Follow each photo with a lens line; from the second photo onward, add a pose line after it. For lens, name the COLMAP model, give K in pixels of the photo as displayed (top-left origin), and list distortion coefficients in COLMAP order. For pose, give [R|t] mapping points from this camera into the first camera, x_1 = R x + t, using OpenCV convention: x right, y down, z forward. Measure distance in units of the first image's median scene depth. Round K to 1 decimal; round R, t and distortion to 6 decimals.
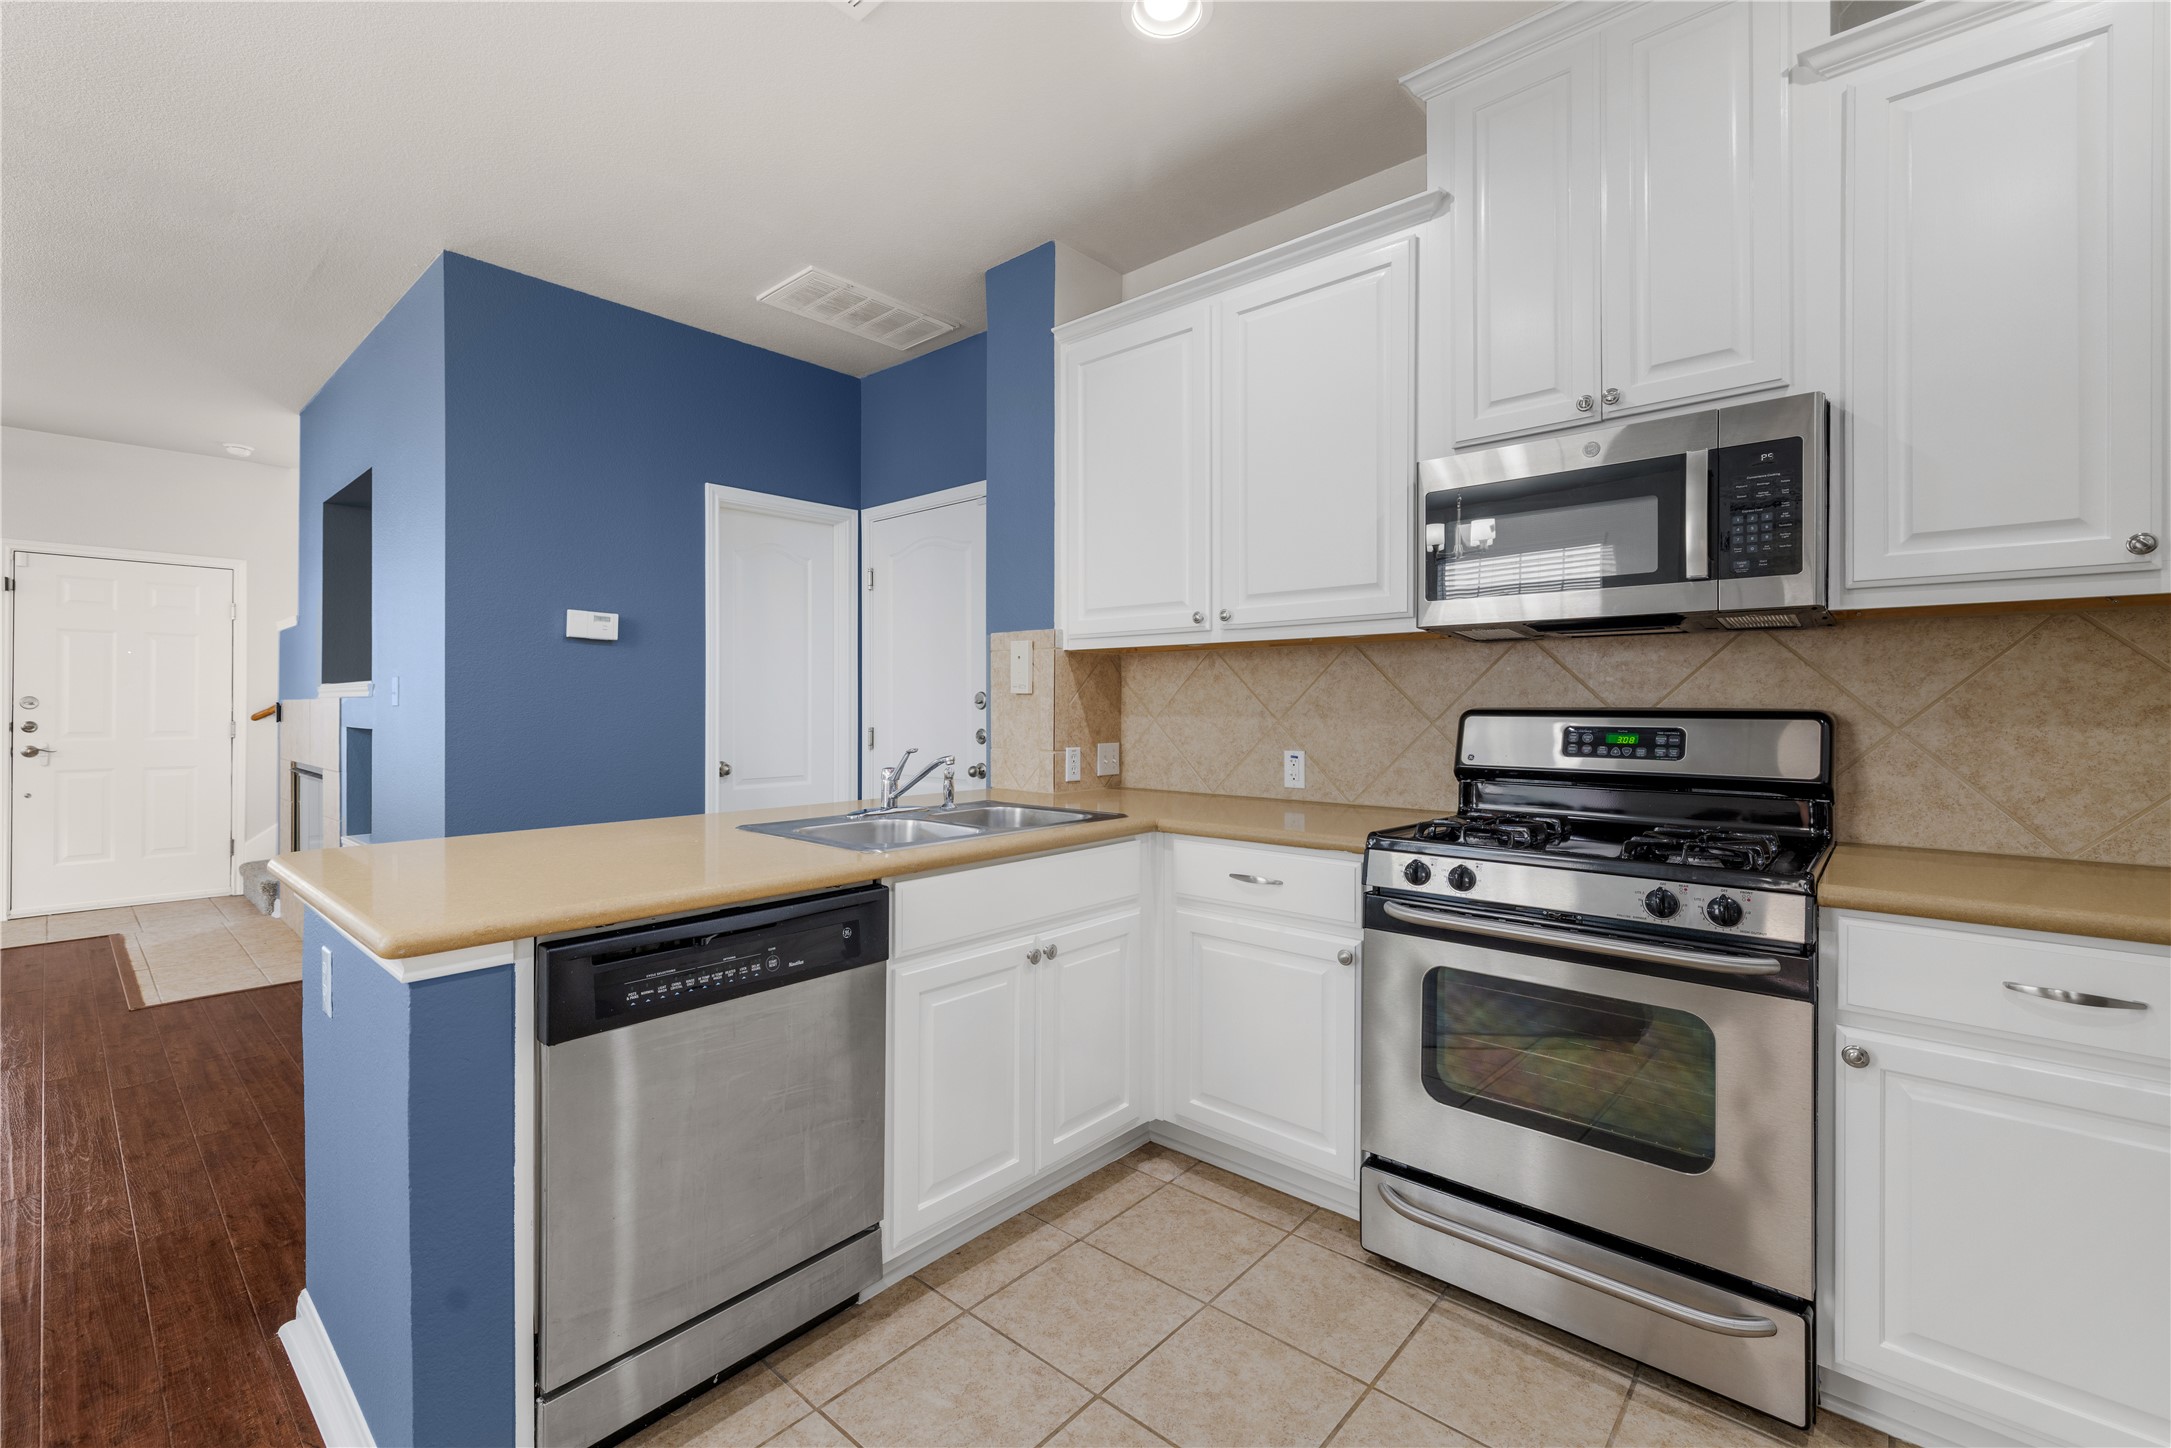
lens RADIAL K [[925.2, 0, 1069.3], [0, 925.2, 699.9], [0, 0, 1]] dist [0.000179, 0.000098]
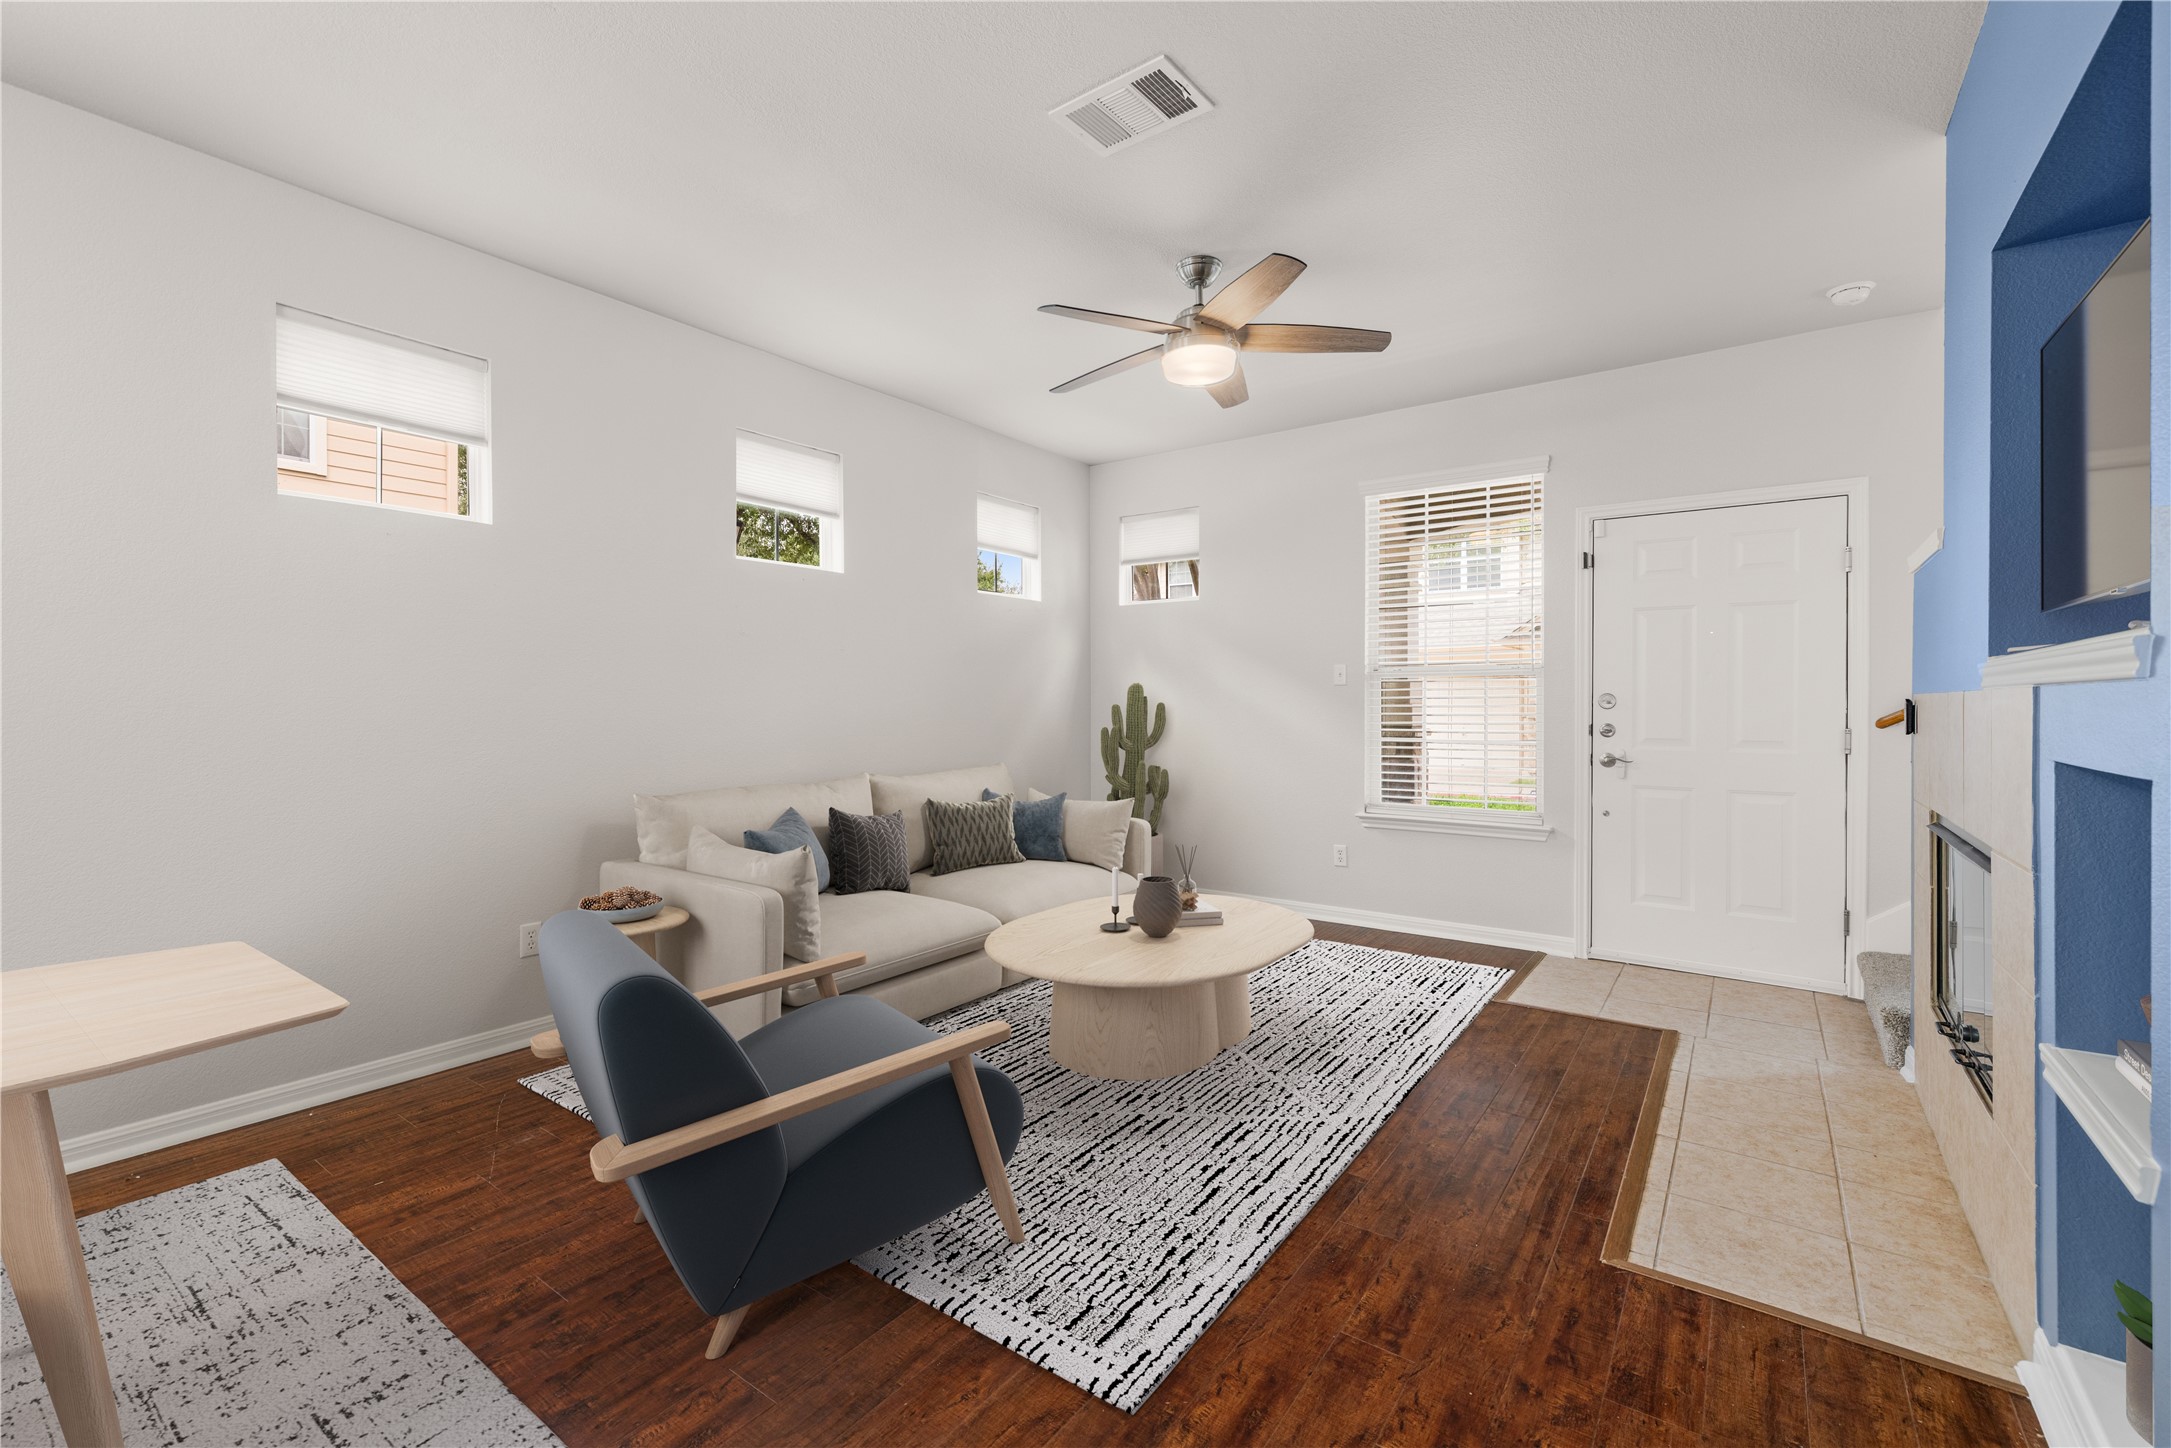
lens RADIAL K [[921.5, 0, 1066.8], [0, 921.5, 710.4], [0, 0, 1]] dist [0.000157, -0.000168]
pose [[0.091665, 0.005825, -0.995773, -0.748712], [0.007565, 0.999950, 0.006546, 0.004937], [0.995761, -0.008133, 0.091616, 0.952681]]
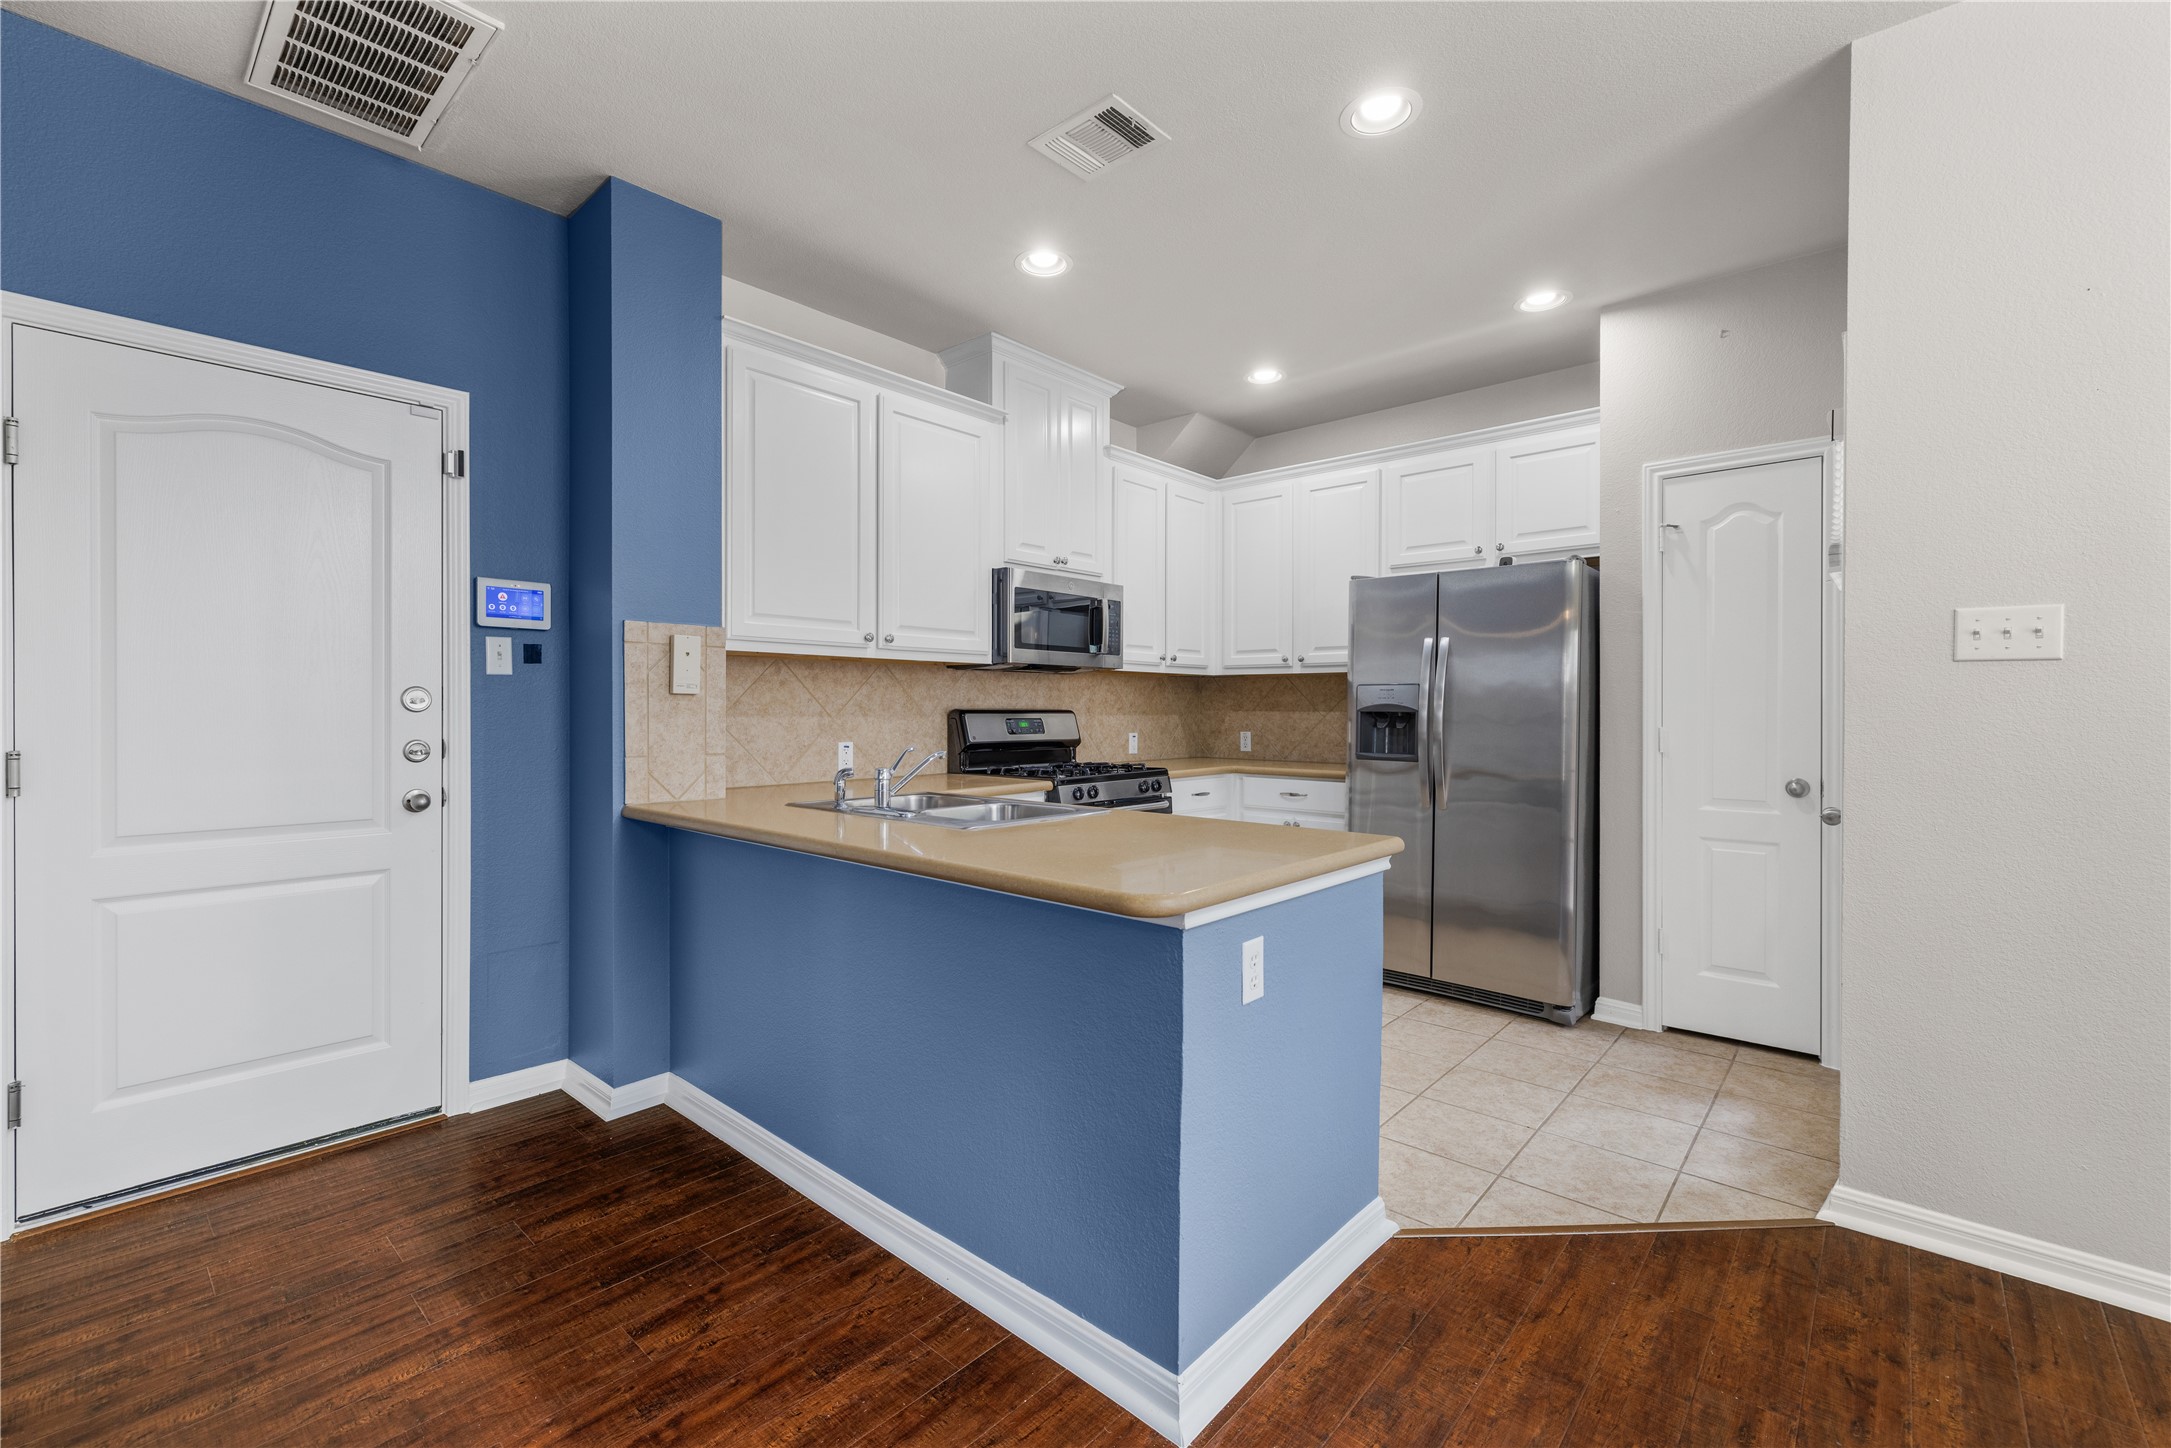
lens RADIAL K [[921.5, 0, 1066.8], [0, 921.5, 710.4], [0, 0, 1]] dist [0.000157, -0.000168]
pose [[0.001257, -0.003431, 0.999993, -1.236096], [-0.008297, 0.999960, 0.003442, 0.004340], [-0.999965, -0.008301, 0.001229, 0.811633]]
